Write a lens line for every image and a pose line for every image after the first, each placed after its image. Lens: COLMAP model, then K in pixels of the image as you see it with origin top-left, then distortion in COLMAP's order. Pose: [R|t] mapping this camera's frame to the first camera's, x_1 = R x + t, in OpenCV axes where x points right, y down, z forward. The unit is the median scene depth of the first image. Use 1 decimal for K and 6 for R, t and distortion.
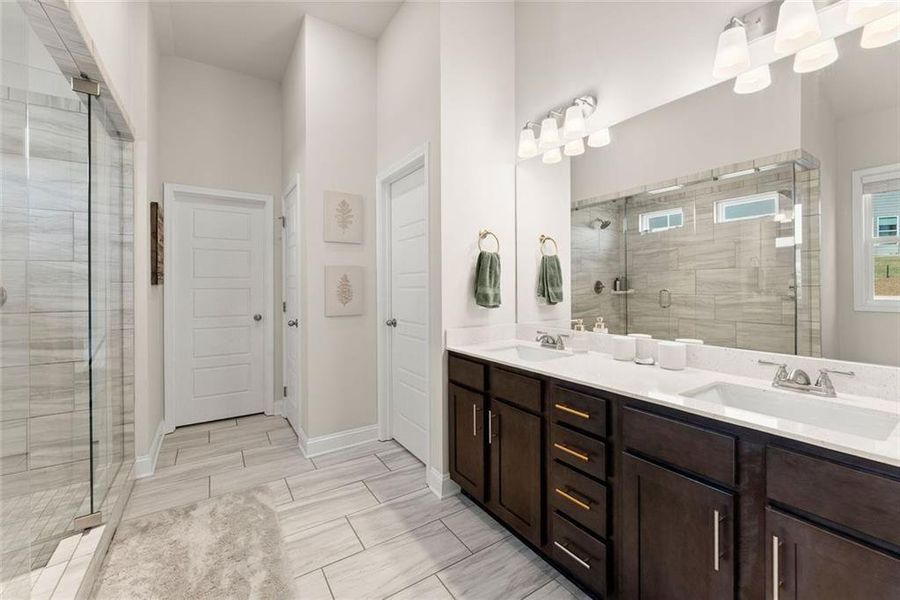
lens RADIAL K [[366.0, 0, 449.0], [0, 366.0, 291.4], [0, 0, 1]] dist [-0.001416, -0.000312]
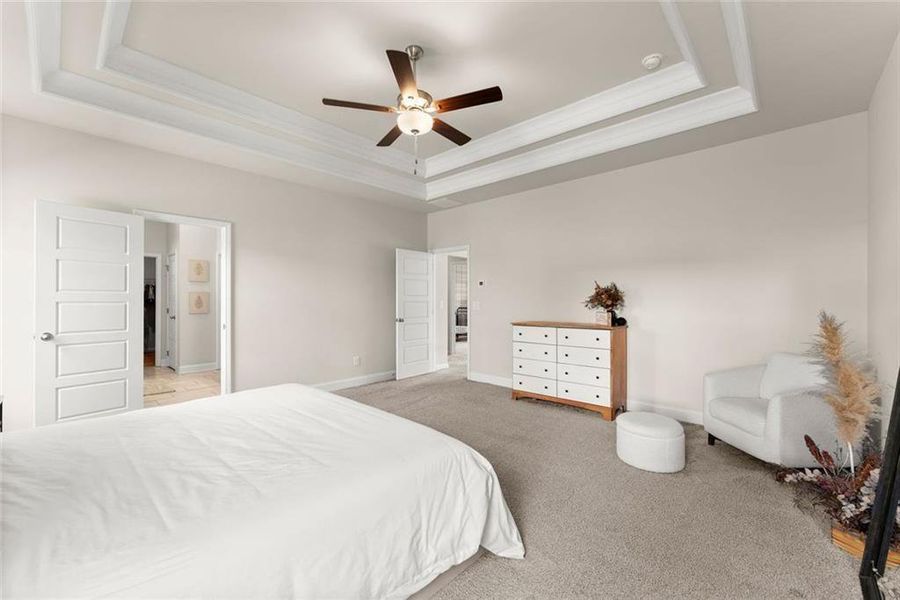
lens RADIAL K [[366.0, 0, 451.1], [0, 366.0, 302.4], [0, 0, 1]] dist [-0.001416, -0.000312]
pose [[0.970388, 0.003358, 0.241527, 0.684319], [-0.001628, 0.999972, -0.007360, 0.010833], [-0.241545, 0.006749, 0.970366, -1.579887]]
